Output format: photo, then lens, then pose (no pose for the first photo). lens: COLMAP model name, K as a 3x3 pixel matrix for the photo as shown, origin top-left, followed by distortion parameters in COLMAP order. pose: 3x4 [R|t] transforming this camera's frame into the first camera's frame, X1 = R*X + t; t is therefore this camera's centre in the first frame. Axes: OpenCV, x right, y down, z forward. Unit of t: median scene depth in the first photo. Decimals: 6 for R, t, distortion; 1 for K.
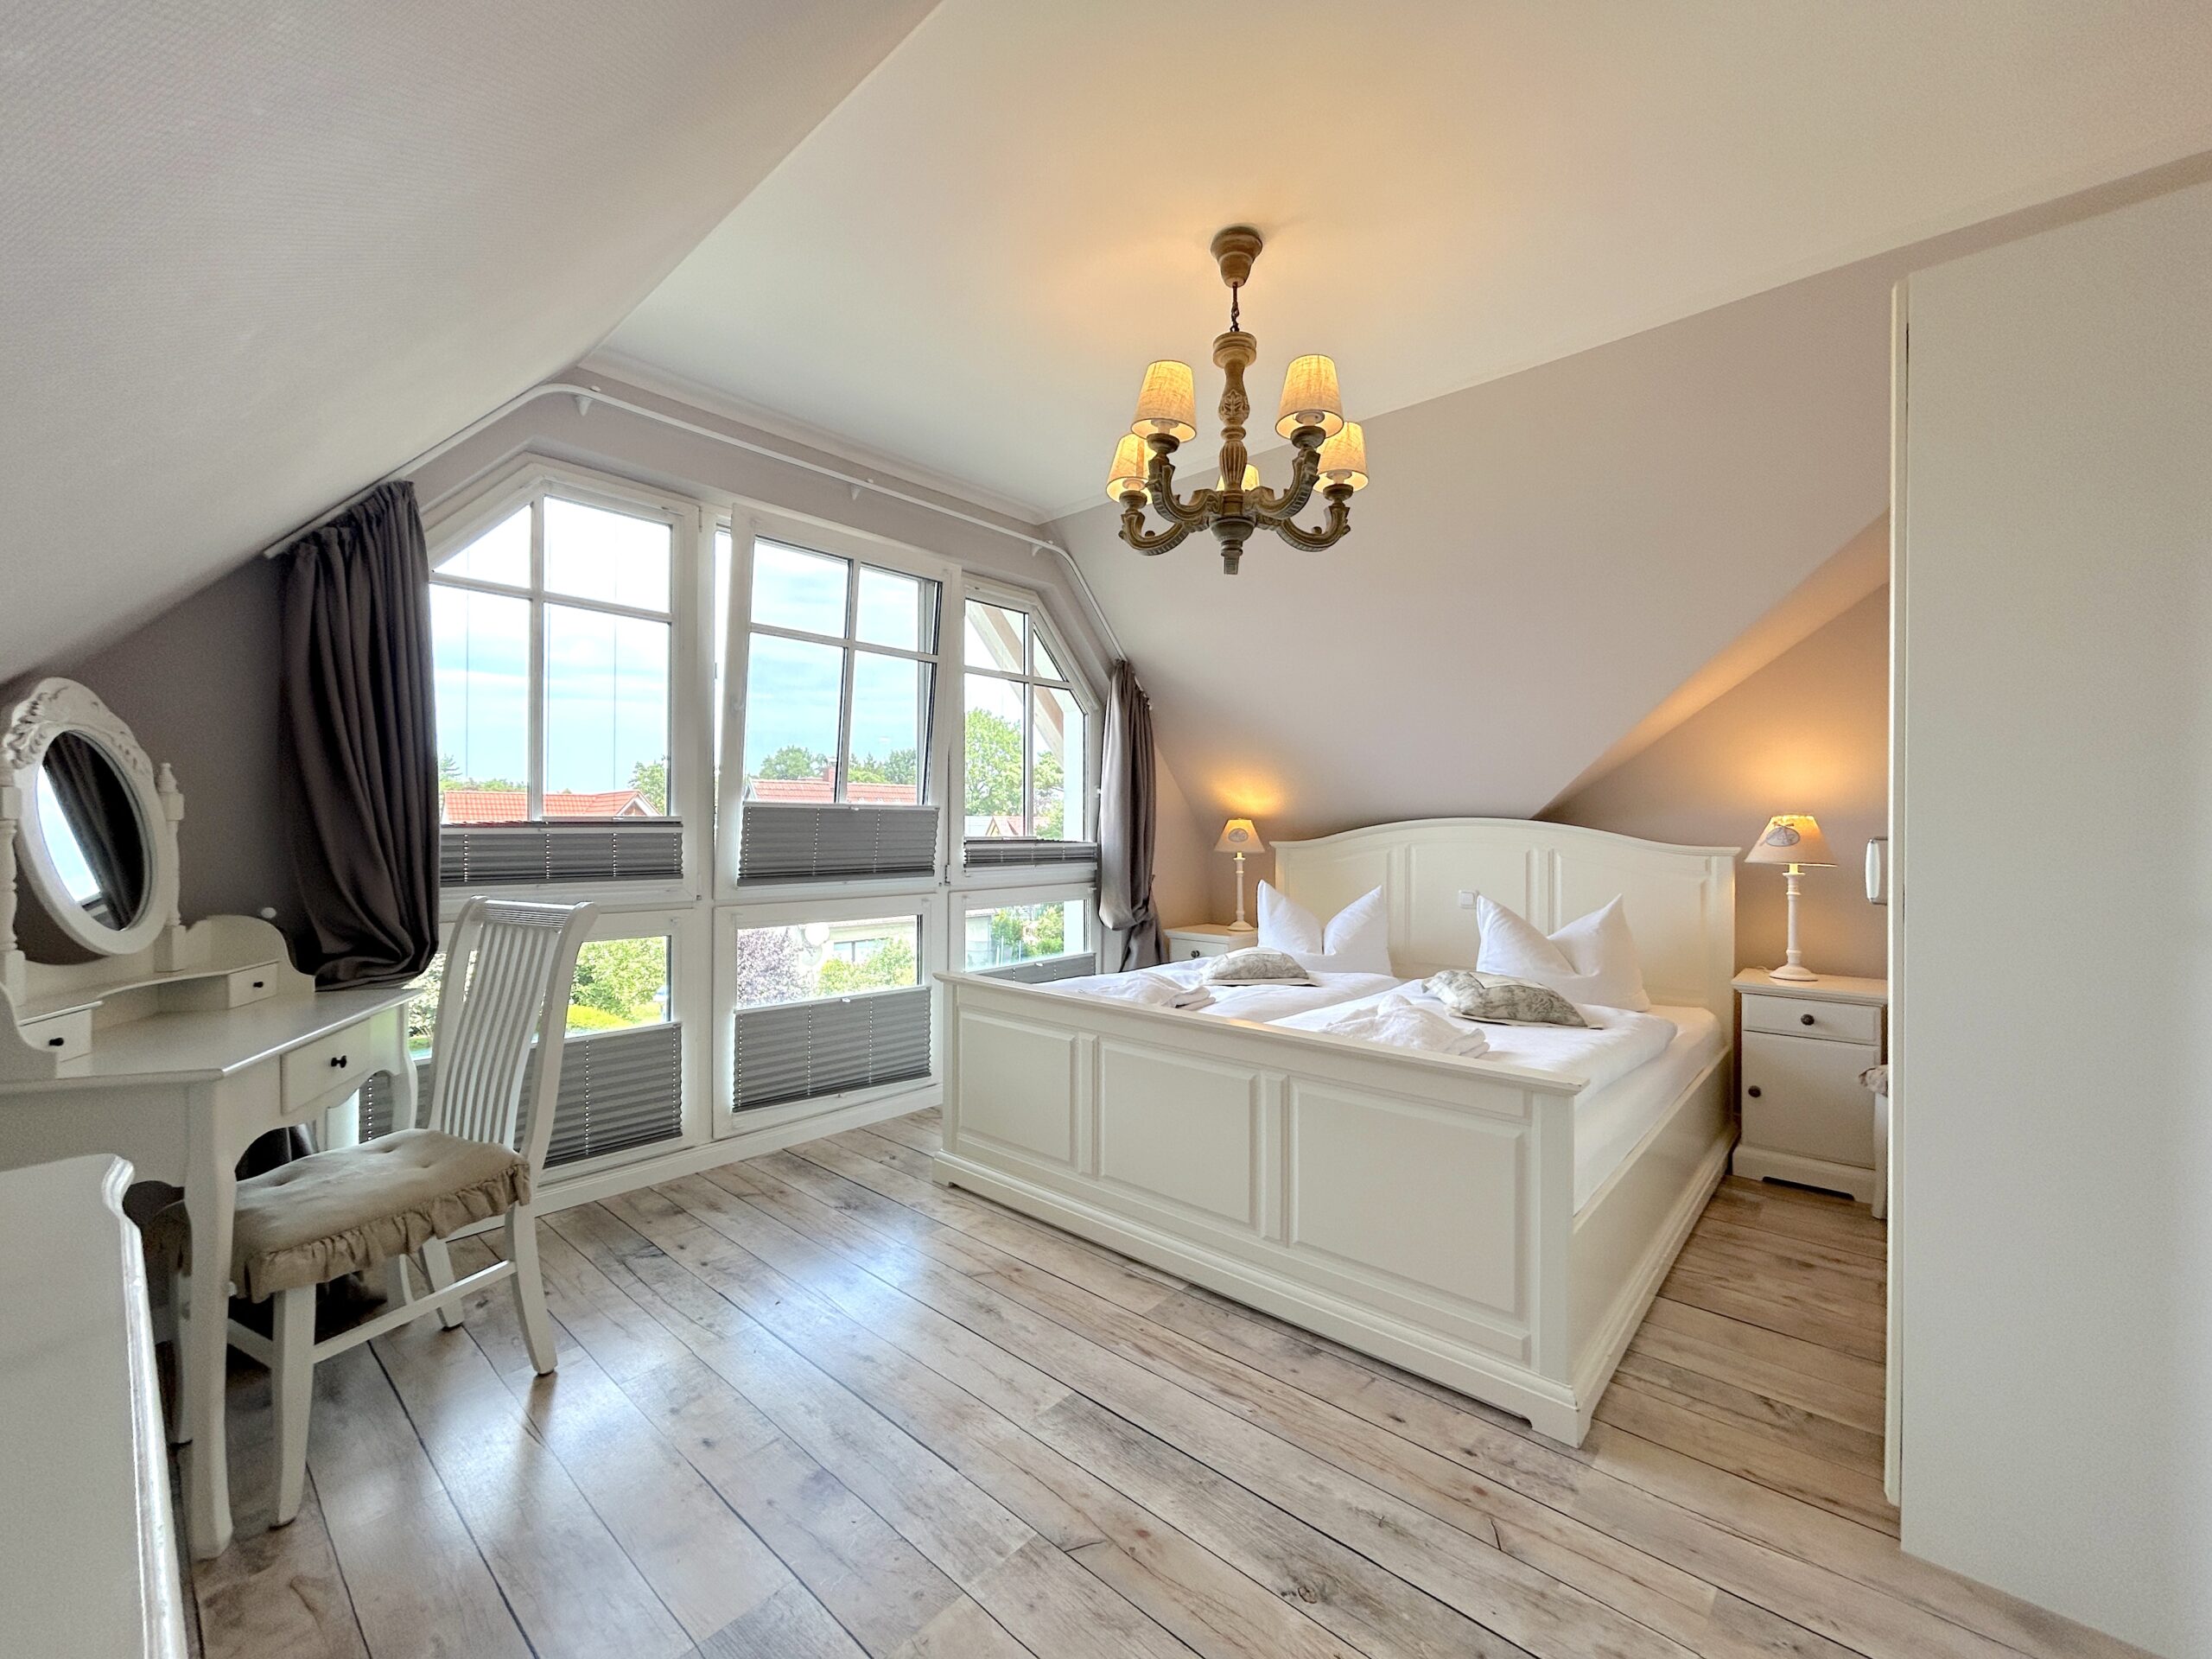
lens RADIAL K [[895.9, 0, 1126.5], [0, 895.9, 835.5], [0, 0, 1]] dist [-0.006412, 0.002558]
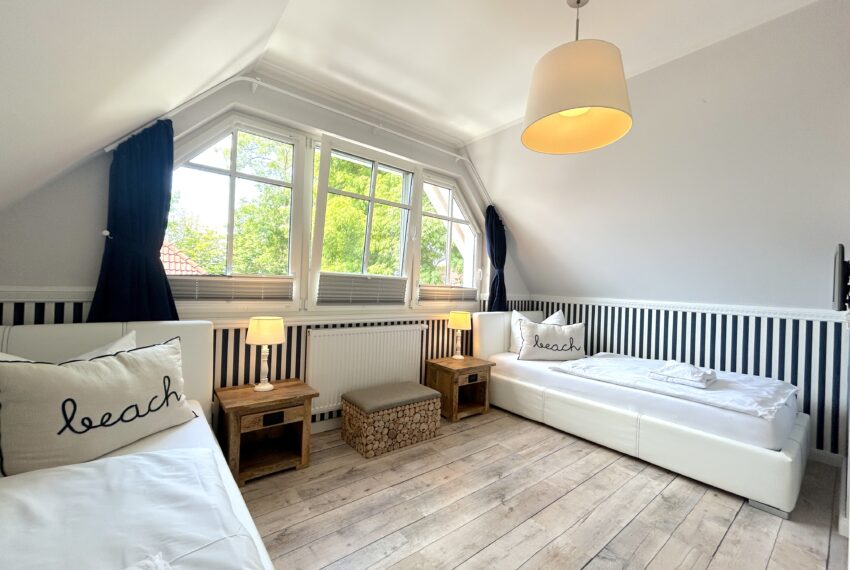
lens RADIAL K [[341.4, 0, 431.0], [0, 341.4, 285.3], [0, 0, 1]] dist [-0.005641, 0.000374]
pose [[0.986337, 0.040576, -0.159667, -0.016588], [-0.039952, 0.999176, 0.007117, -0.013083], [0.159824, -0.000641, 0.987145, 0.201550]]
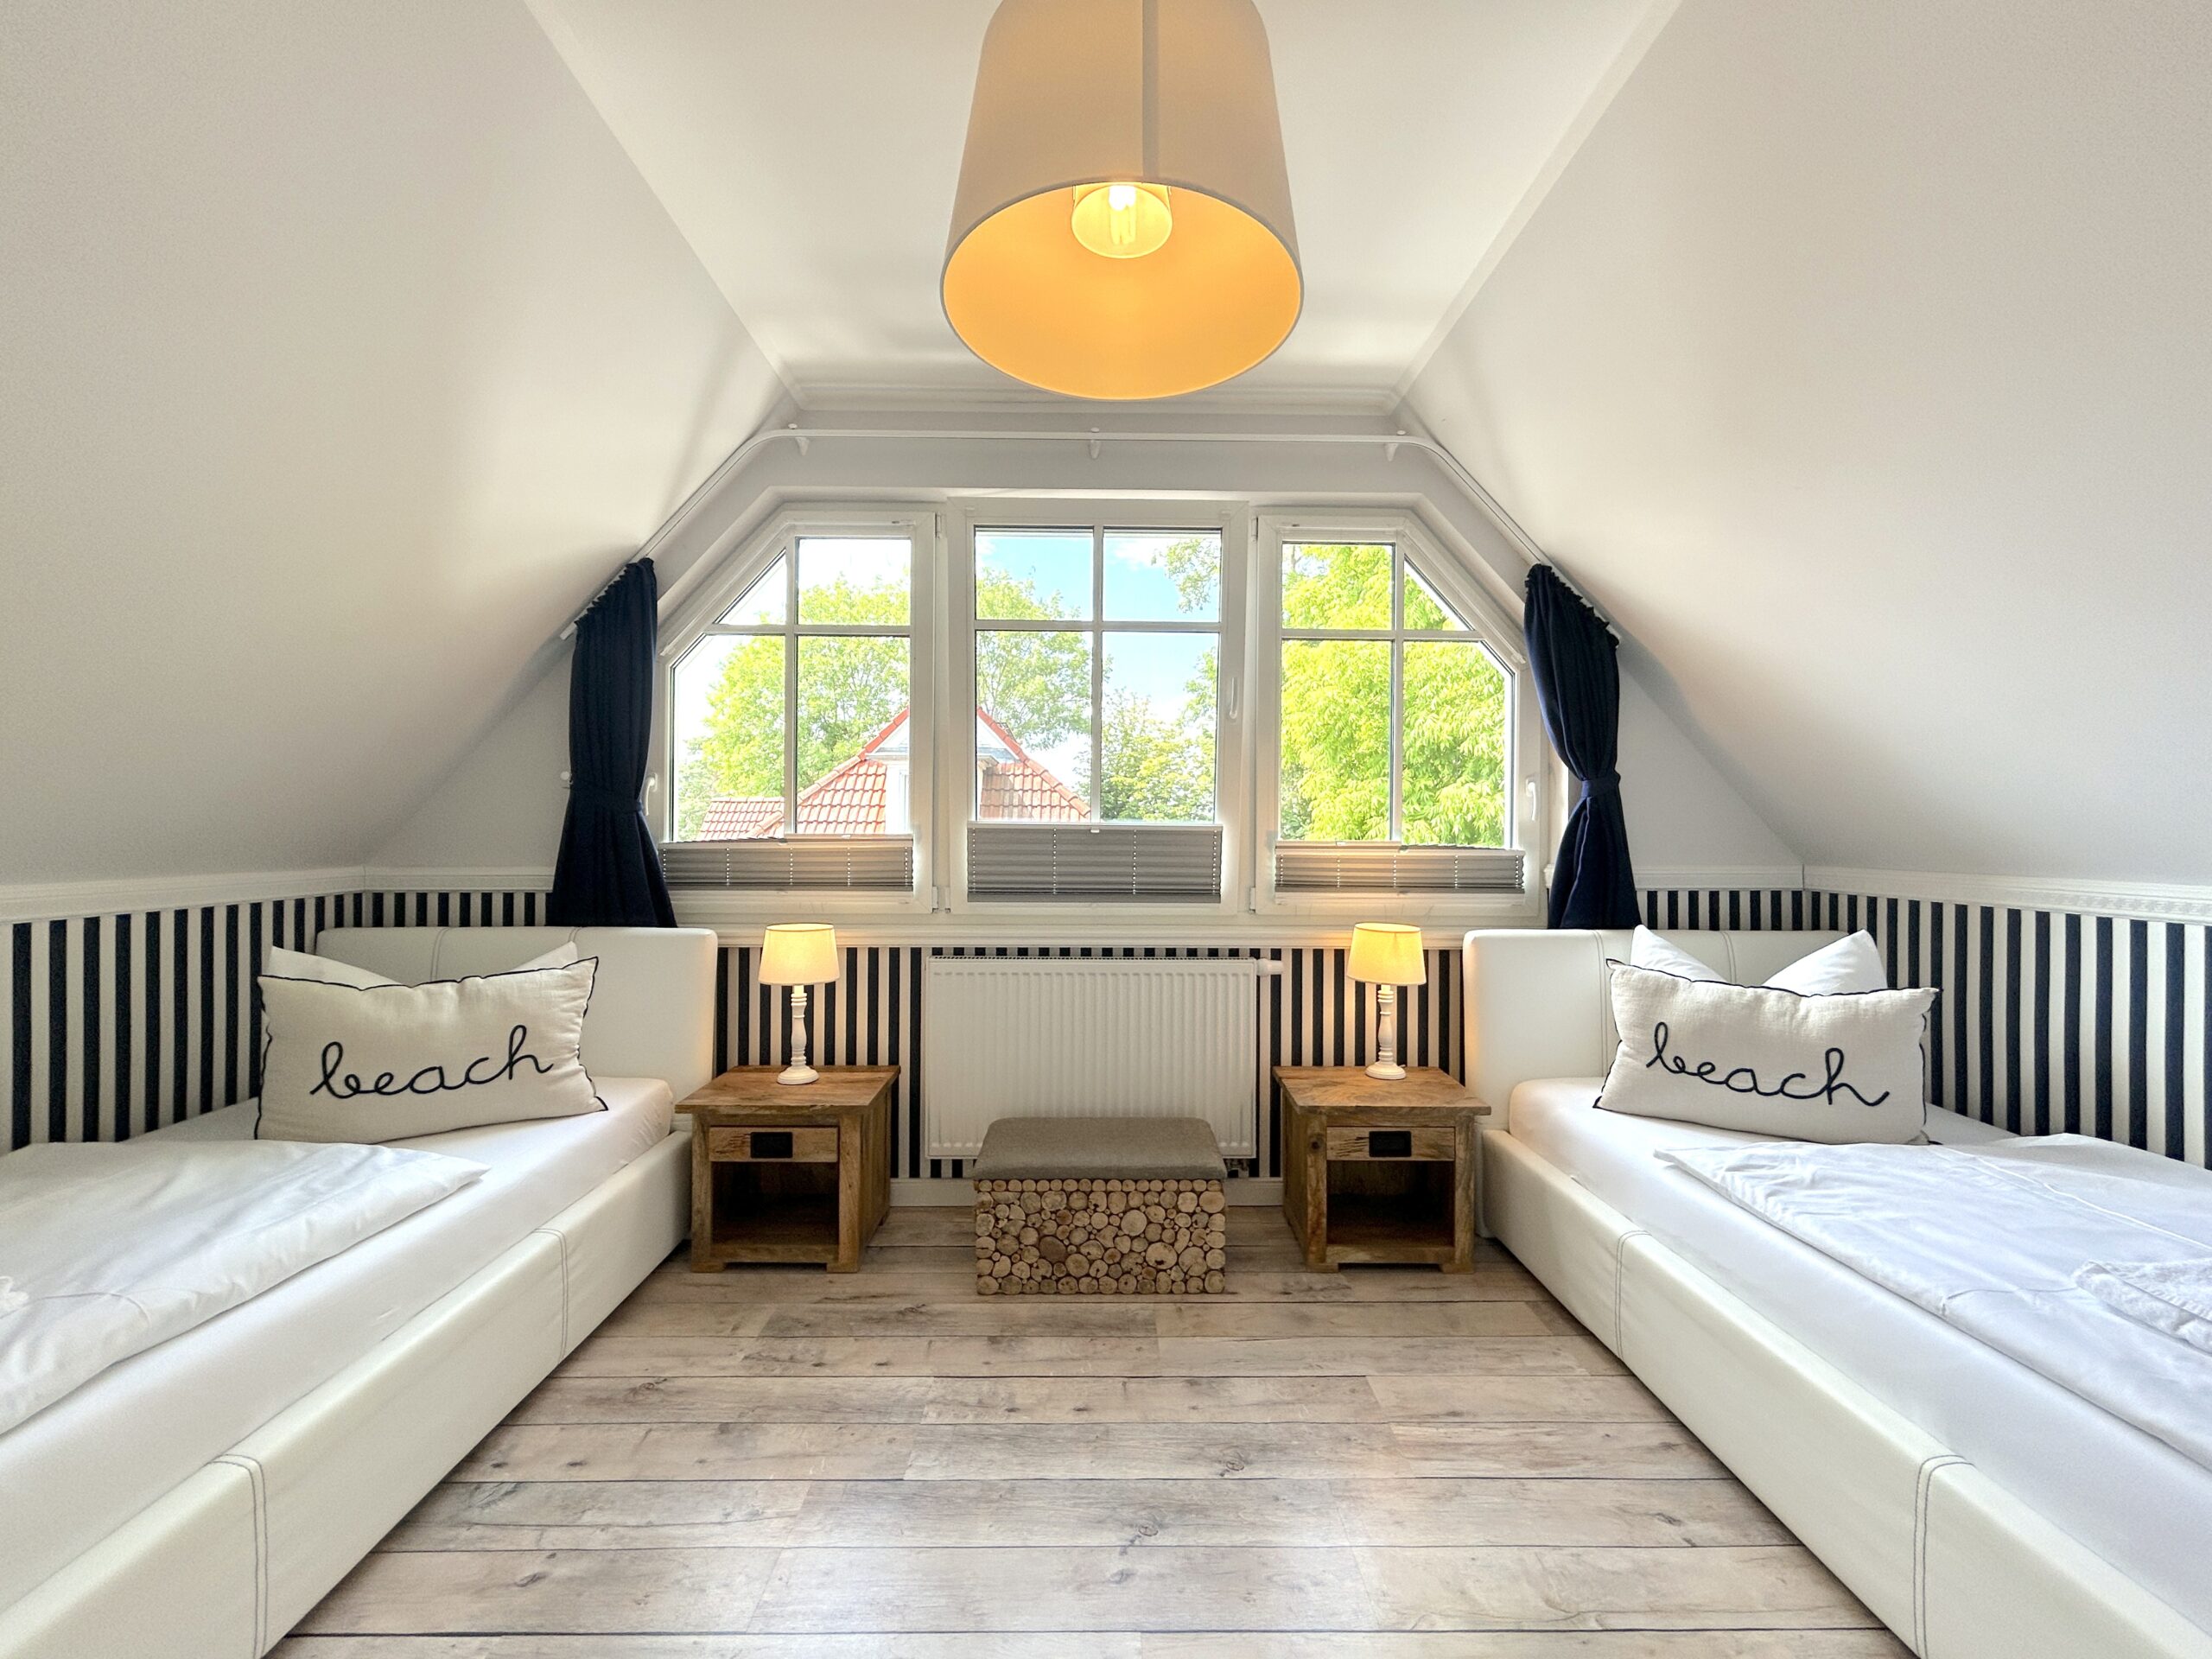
lens RADIAL K [[895.9, 0, 1102.5], [0, 895.9, 830.2], [0, 0, 1]] dist [-0.006412, 0.002558]
pose [[0.677983, 0.003783, -0.735068, 0.362242], [-0.000698, 0.999990, 0.004502, -0.024868], [0.735077, -0.002539, 0.677979, 0.463559]]
